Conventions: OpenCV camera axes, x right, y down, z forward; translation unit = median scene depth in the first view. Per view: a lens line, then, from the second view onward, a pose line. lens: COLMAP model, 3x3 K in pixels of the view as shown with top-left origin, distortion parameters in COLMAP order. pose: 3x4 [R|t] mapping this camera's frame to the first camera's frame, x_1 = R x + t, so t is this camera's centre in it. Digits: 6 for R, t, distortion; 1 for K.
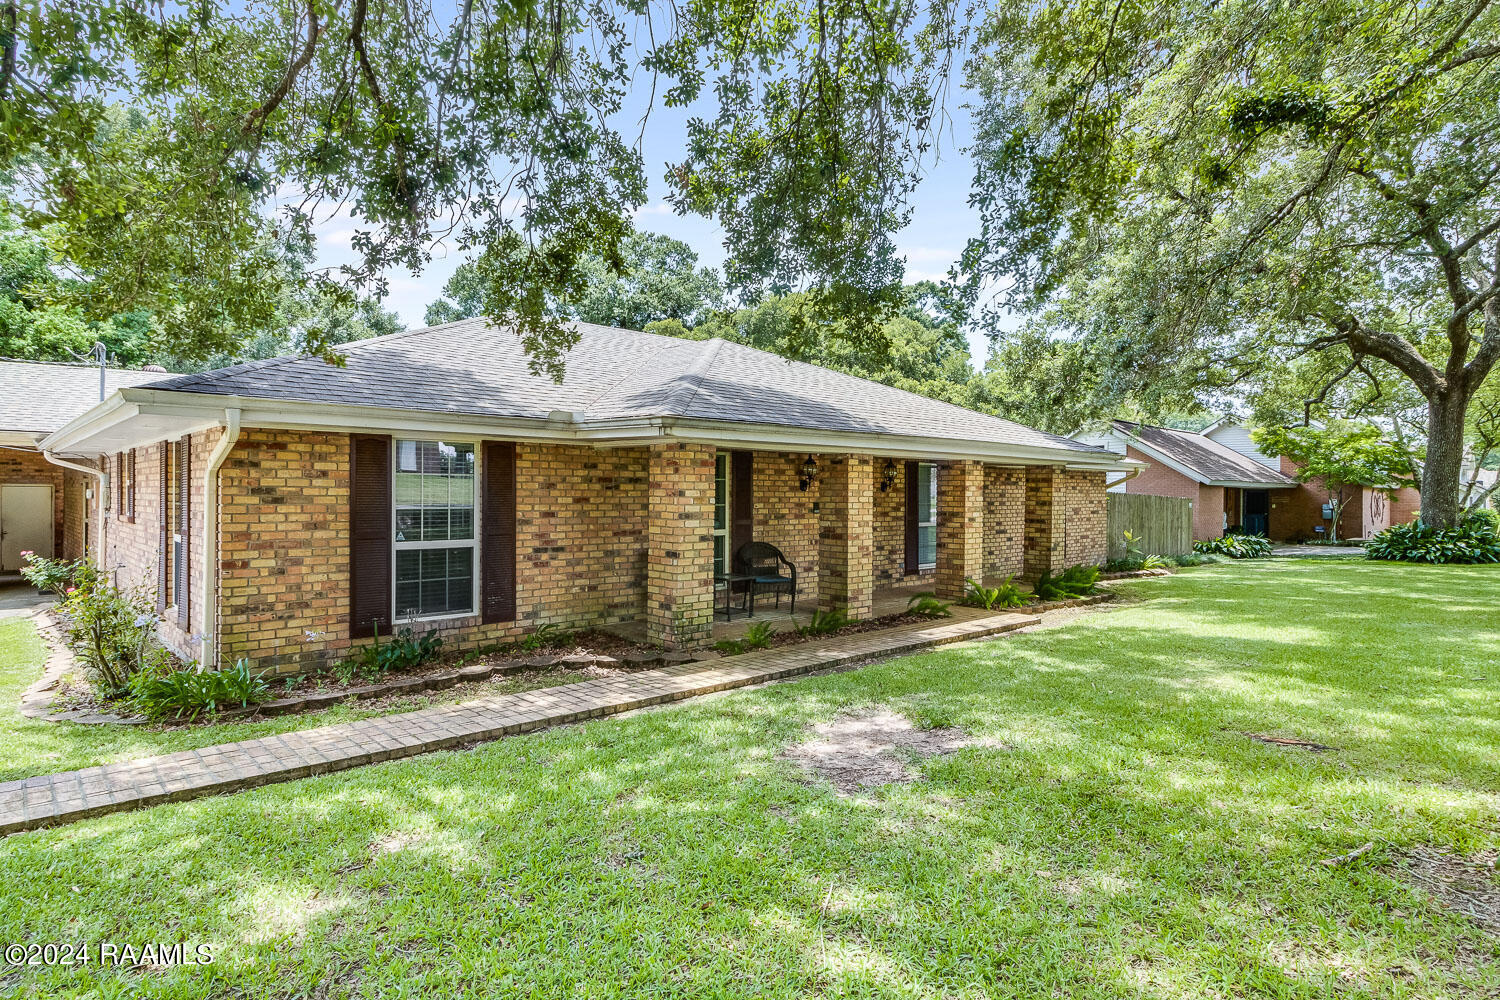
lens RADIAL K [[808.8, 0, 750.0], [0, 808.8, 500.0], [0, 0, 1]] dist [0.001900, 0.000301]
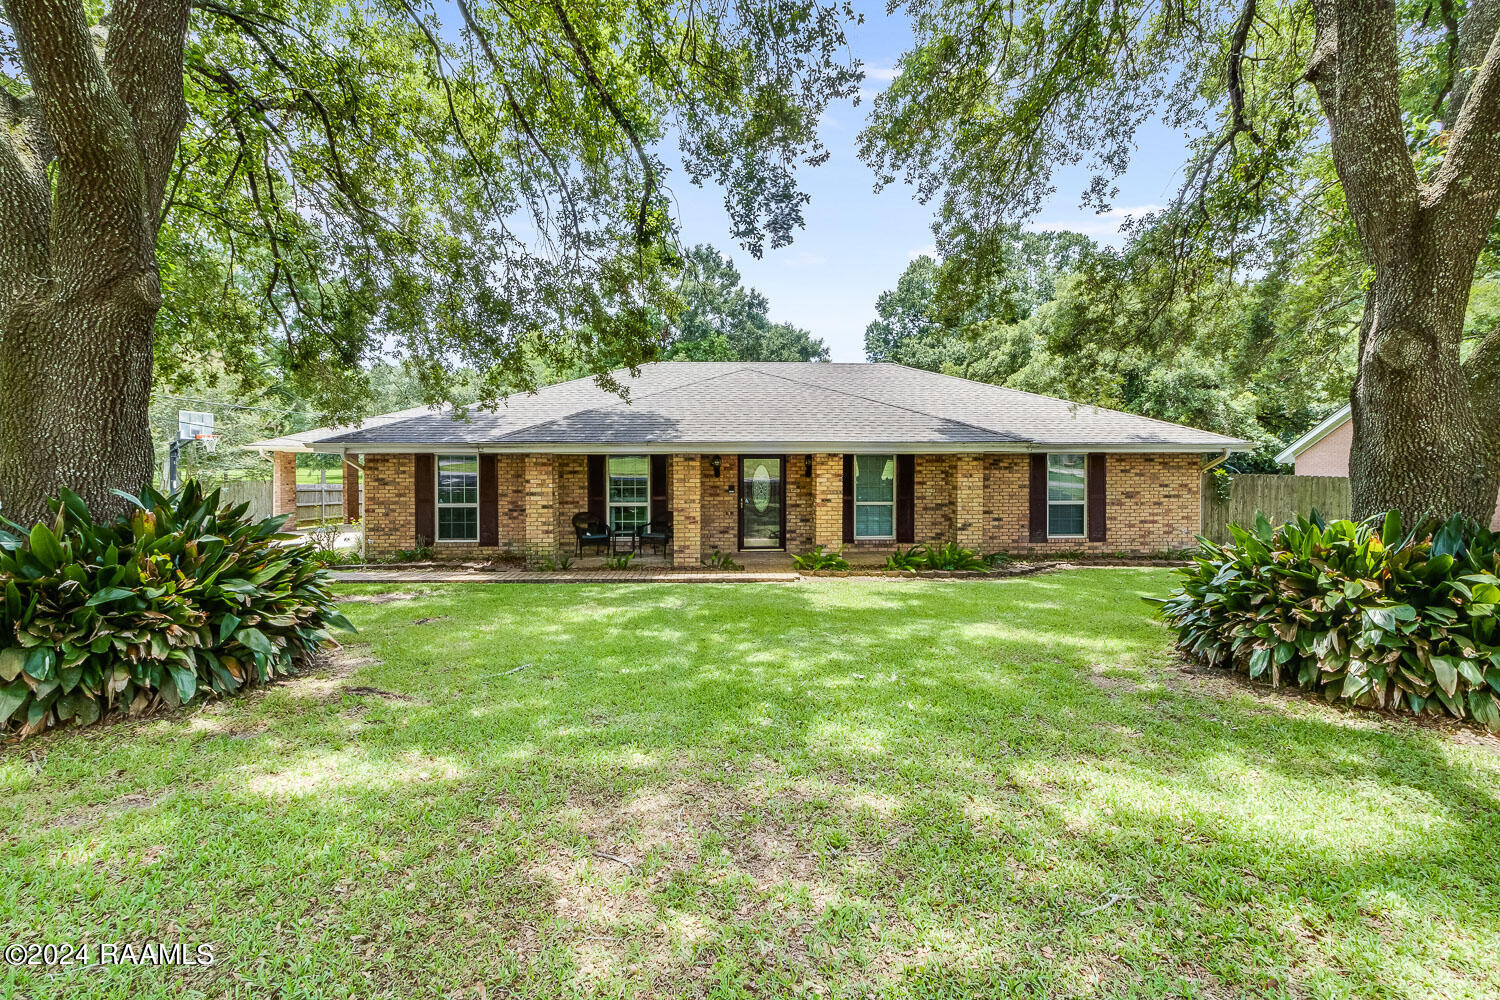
lens RADIAL K [[693.3, 0, 751.3], [0, 693.3, 476.3], [0, 0, 1]] dist [-0.001694, -0.000092]
pose [[0.764391, 0.004580, -0.644737, 1.255489], [-0.000568, 0.999979, 0.006430, -0.028877], [0.644753, -0.004549, 0.764377, 0.131050]]
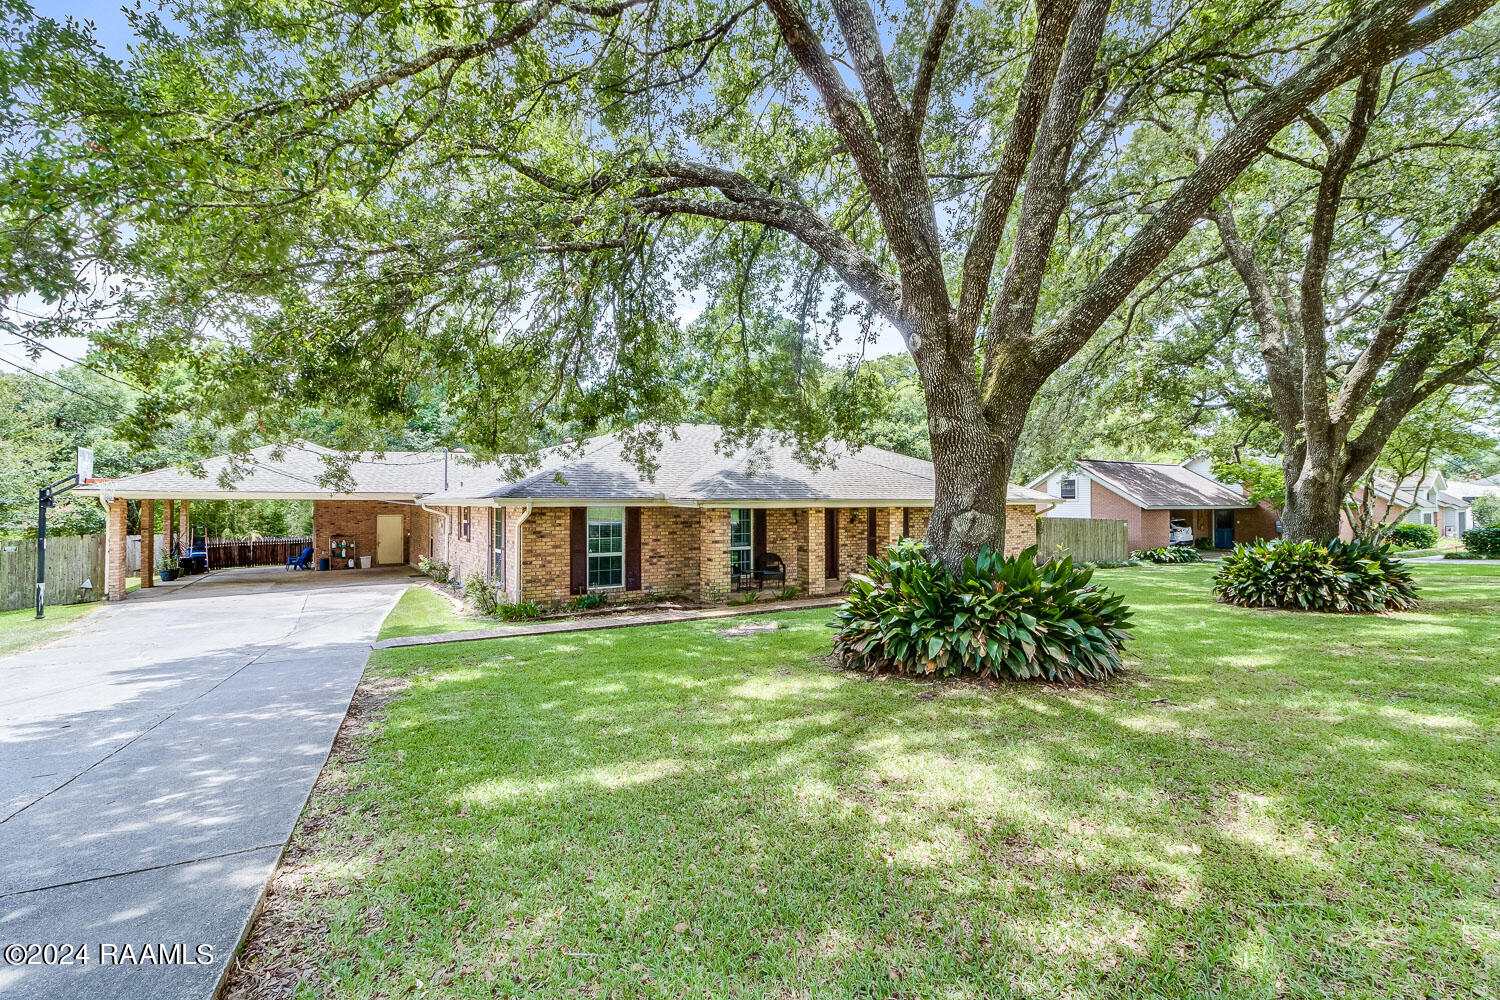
lens RADIAL K [[687.5, 0, 750.0], [0, 687.5, 500.0], [0, 0, 1]] dist [0.000963, 0.000123]
pose [[0.984528, -0.007296, -0.175074, 0.321241], [0.005076, 0.999901, -0.013128, -0.065229], [0.175153, 0.012036, 0.984468, -0.760554]]
